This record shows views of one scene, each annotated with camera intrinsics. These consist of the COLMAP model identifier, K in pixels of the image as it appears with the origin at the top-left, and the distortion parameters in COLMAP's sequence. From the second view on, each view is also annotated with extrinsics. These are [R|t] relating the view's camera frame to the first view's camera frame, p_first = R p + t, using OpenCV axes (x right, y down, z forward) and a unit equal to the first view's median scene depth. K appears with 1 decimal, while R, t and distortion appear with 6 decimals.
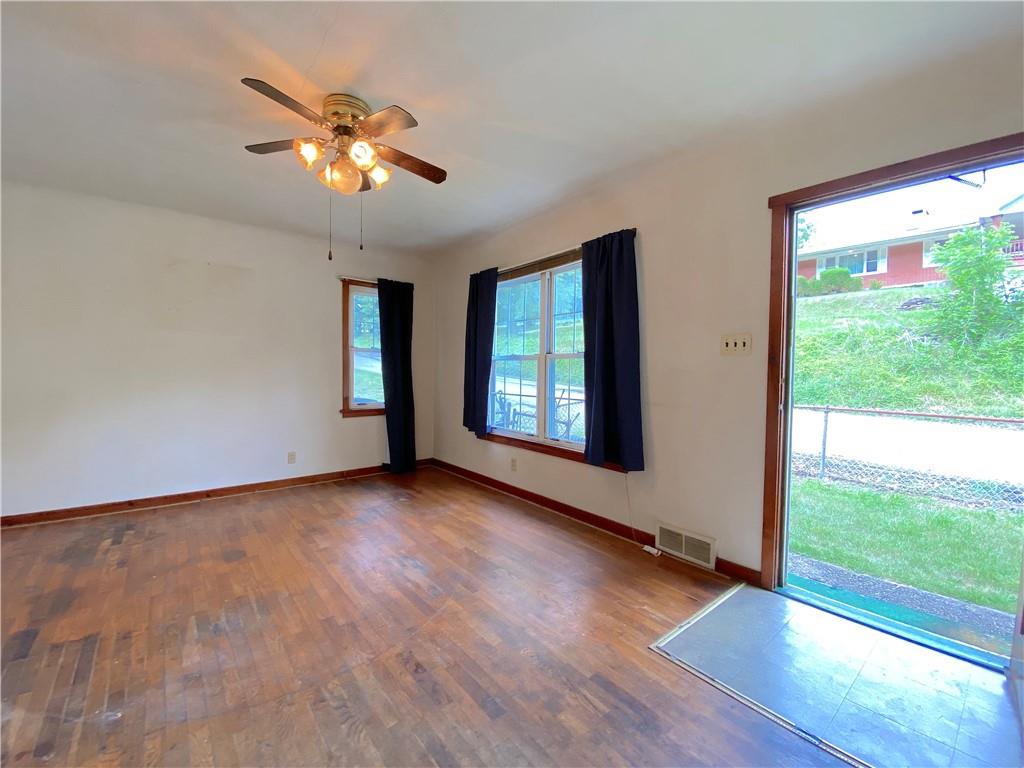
lens RADIAL K [[423.0, 0, 510.0], [0, 423.0, 365.9], [0, 0, 1]] dist [0.001740, -0.009669]
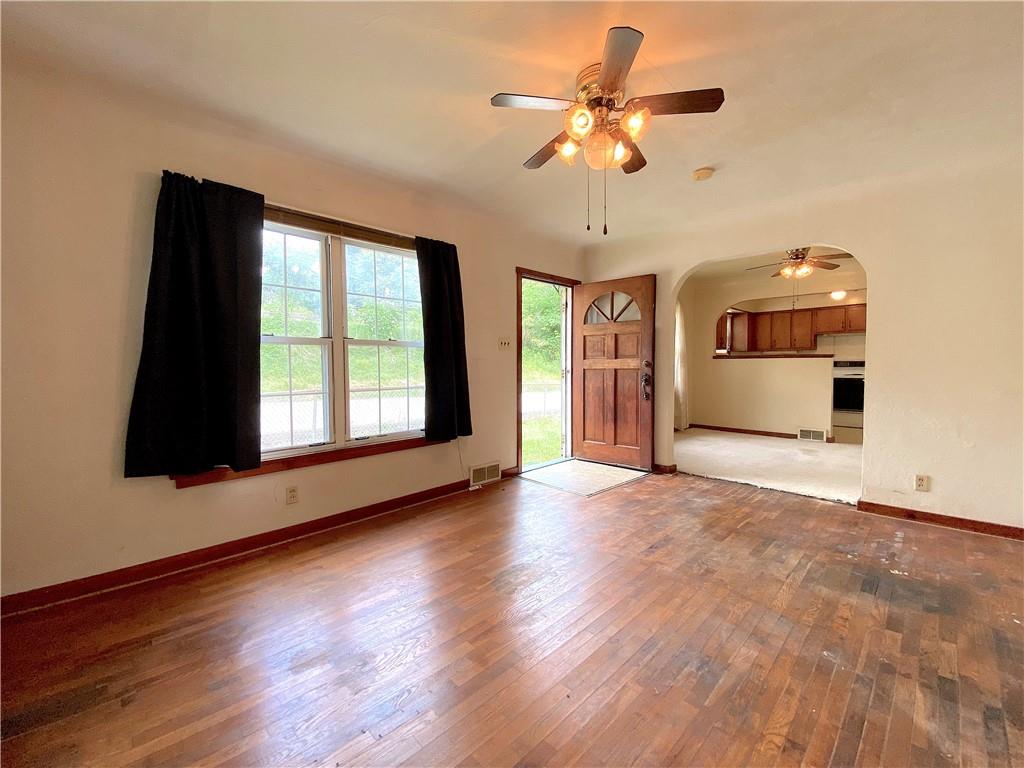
lens RADIAL K [[412.5, 0, 512.0], [0, 412.5, 384.0], [0, 0, 1]] dist [0.038087, -0.016213]
pose [[-0.092655, -0.064813, 0.993587, -1.105971], [-0.001918, 0.997889, 0.064915, 0.004997], [-0.995696, 0.004109, -0.092584, 1.100345]]
